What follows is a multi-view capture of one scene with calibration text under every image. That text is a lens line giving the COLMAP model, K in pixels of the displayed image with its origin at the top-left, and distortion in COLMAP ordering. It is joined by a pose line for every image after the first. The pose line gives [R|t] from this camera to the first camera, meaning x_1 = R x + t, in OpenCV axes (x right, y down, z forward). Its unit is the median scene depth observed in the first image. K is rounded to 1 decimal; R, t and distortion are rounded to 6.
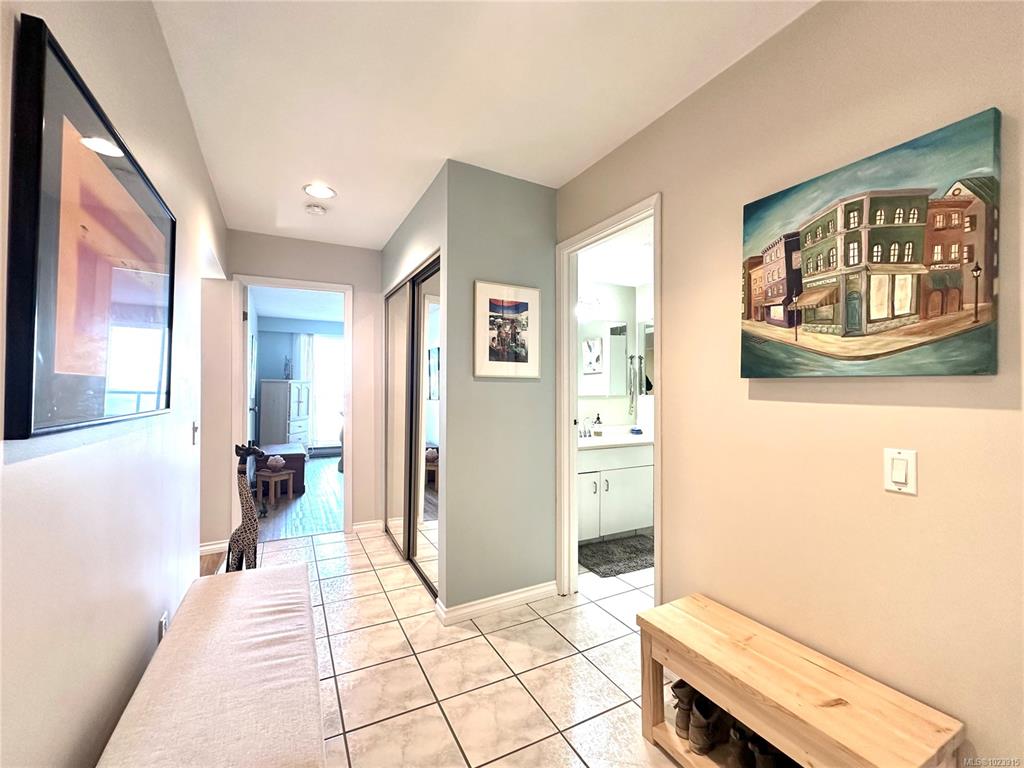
lens RADIAL K [[415.5, 0, 511.1], [0, 415.5, 386.9], [0, 0, 1]] dist [-0.003831, -0.000858]
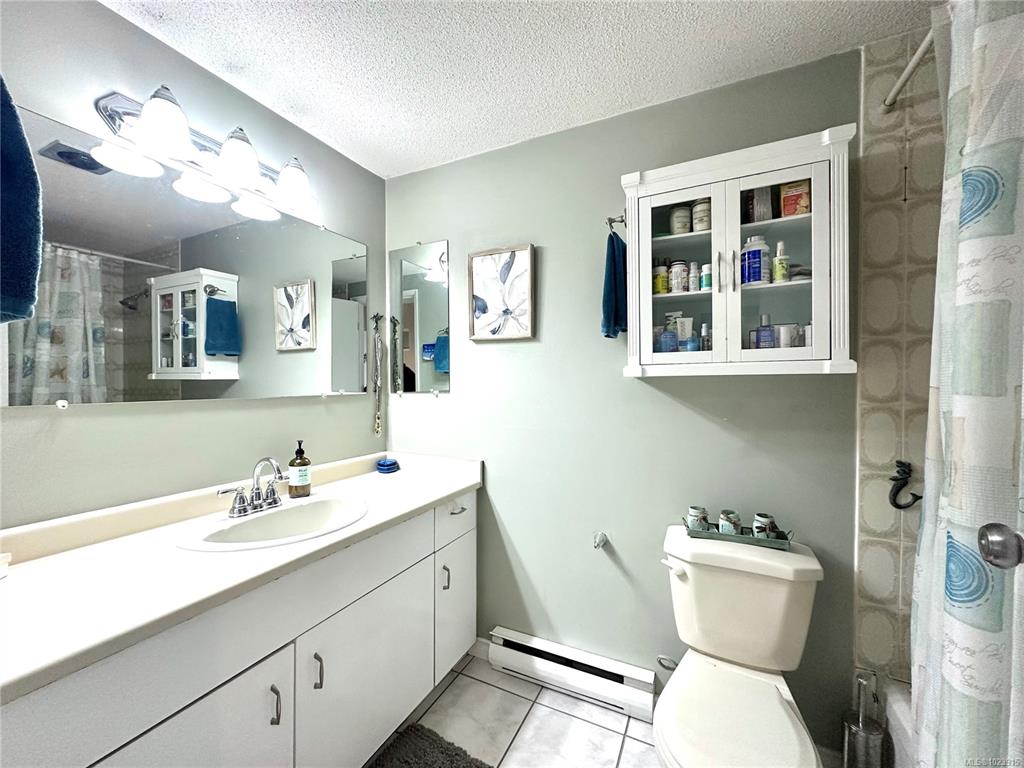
lens RADIAL K [[415.5, 0, 510.9], [0, 415.5, 387.8], [0, 0, 1]] dist [-0.003831, -0.000858]
pose [[0.804769, -0.001721, 0.593586, 0.123119], [-0.008121, 0.999870, 0.013909, 0.004468], [-0.593533, -0.016014, 0.804651, 0.500700]]
